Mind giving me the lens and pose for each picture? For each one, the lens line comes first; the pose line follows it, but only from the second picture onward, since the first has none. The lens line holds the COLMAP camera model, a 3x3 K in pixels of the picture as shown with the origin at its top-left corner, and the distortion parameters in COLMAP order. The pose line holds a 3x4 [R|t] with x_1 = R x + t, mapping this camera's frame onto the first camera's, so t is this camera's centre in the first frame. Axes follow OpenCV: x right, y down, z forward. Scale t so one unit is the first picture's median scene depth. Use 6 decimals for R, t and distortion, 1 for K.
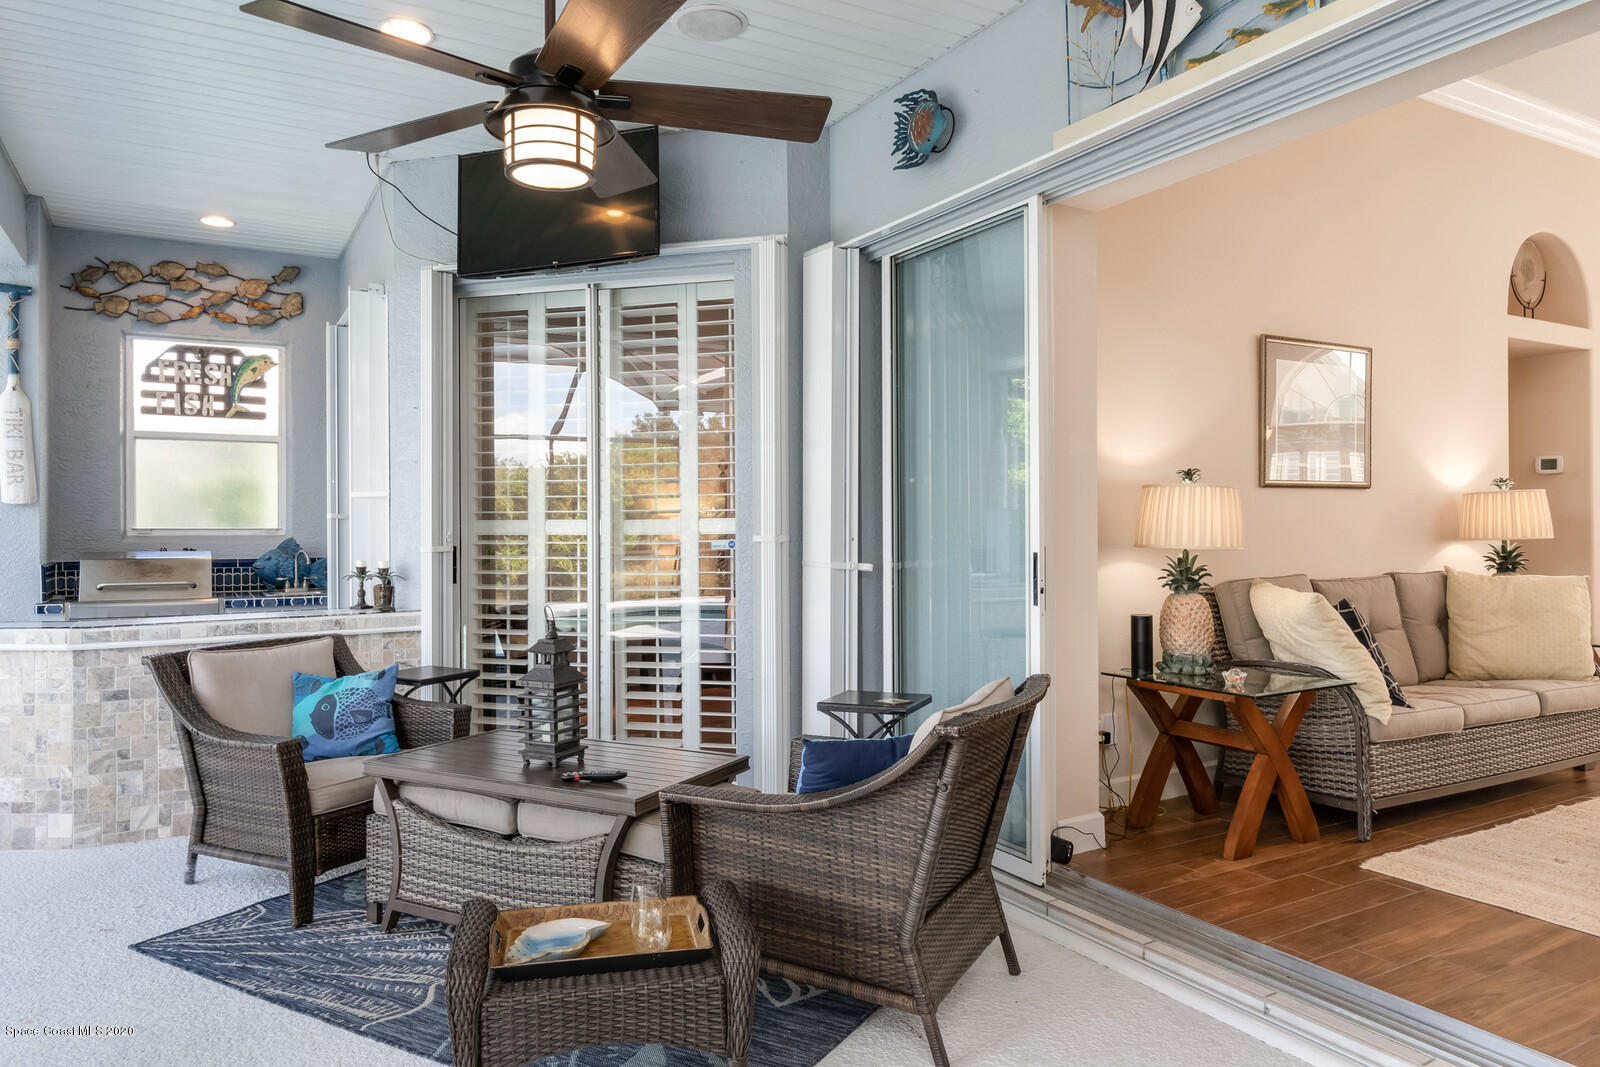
lens RADIAL K [[1021.7, 0, 784.7], [0, 1021.7, 537.2], [0, 0, 1]] dist [-0.041180, 0.001908]
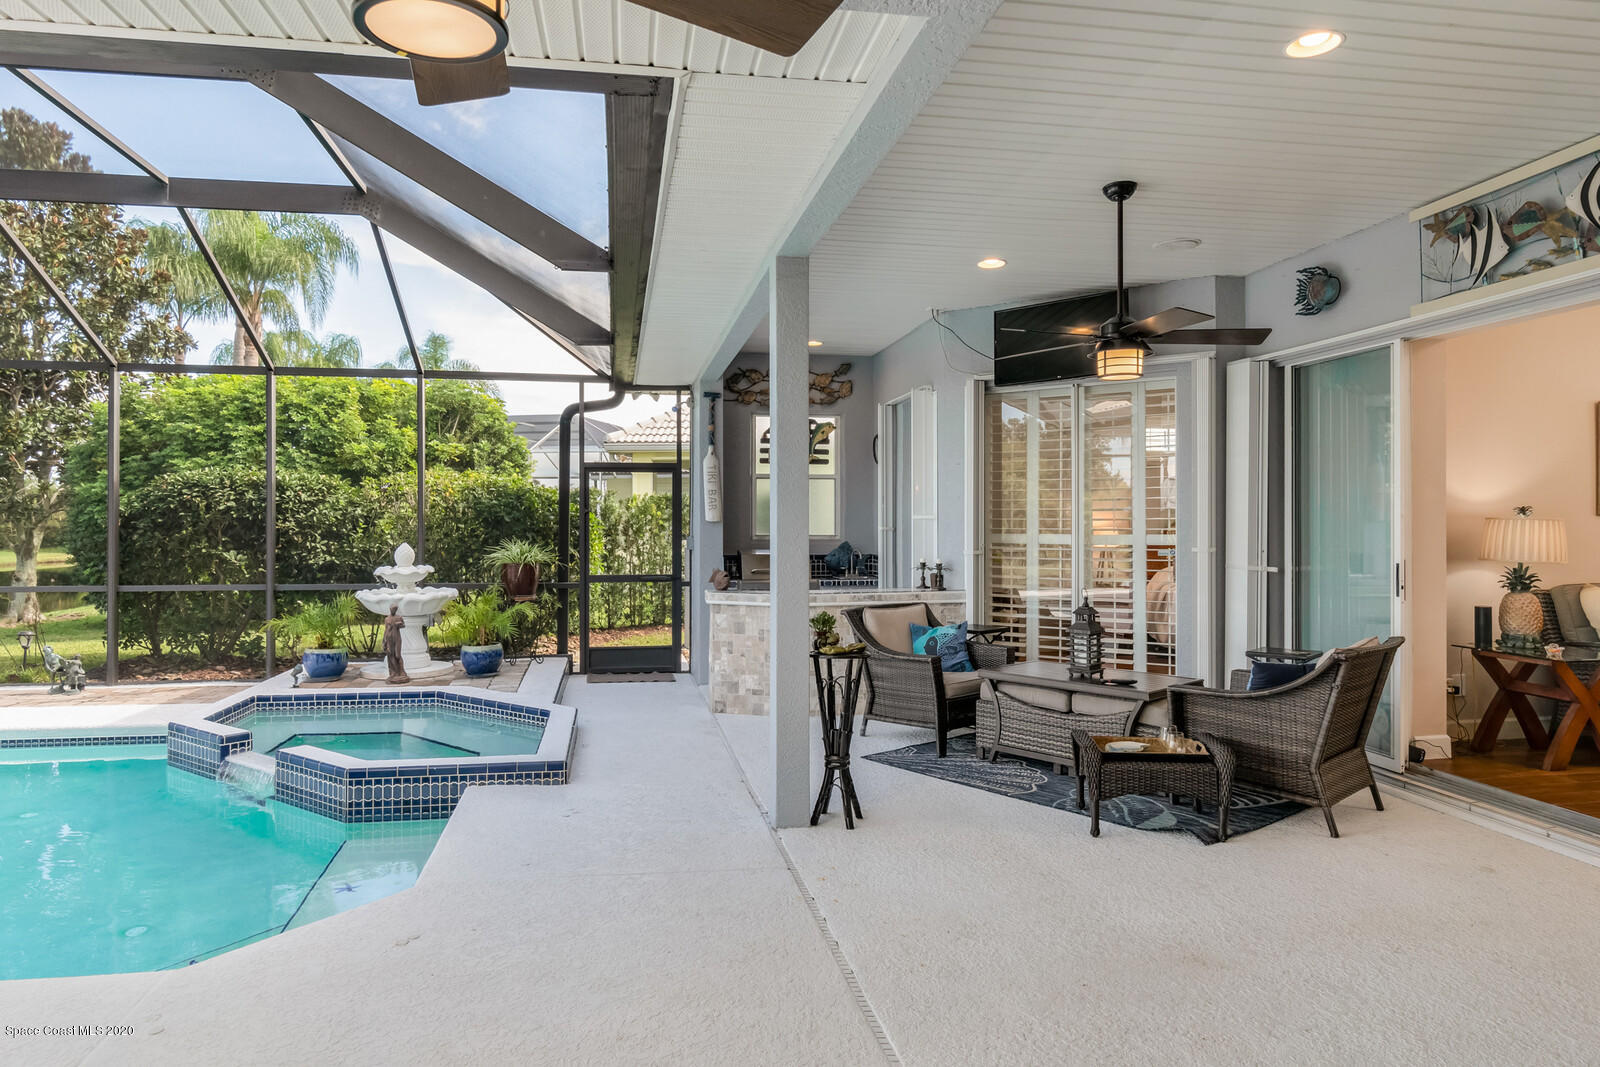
lens RADIAL K [[967.9, 0, 772.7], [0, 967.9, 521.7], [0, 0, 1]] dist [-0.021162, 0.008590]
pose [[0.937050, 0.004777, -0.349164, -0.128331], [-0.008078, 0.999935, -0.008000, -0.026546], [0.349103, 0.010317, 0.937028, -0.661760]]
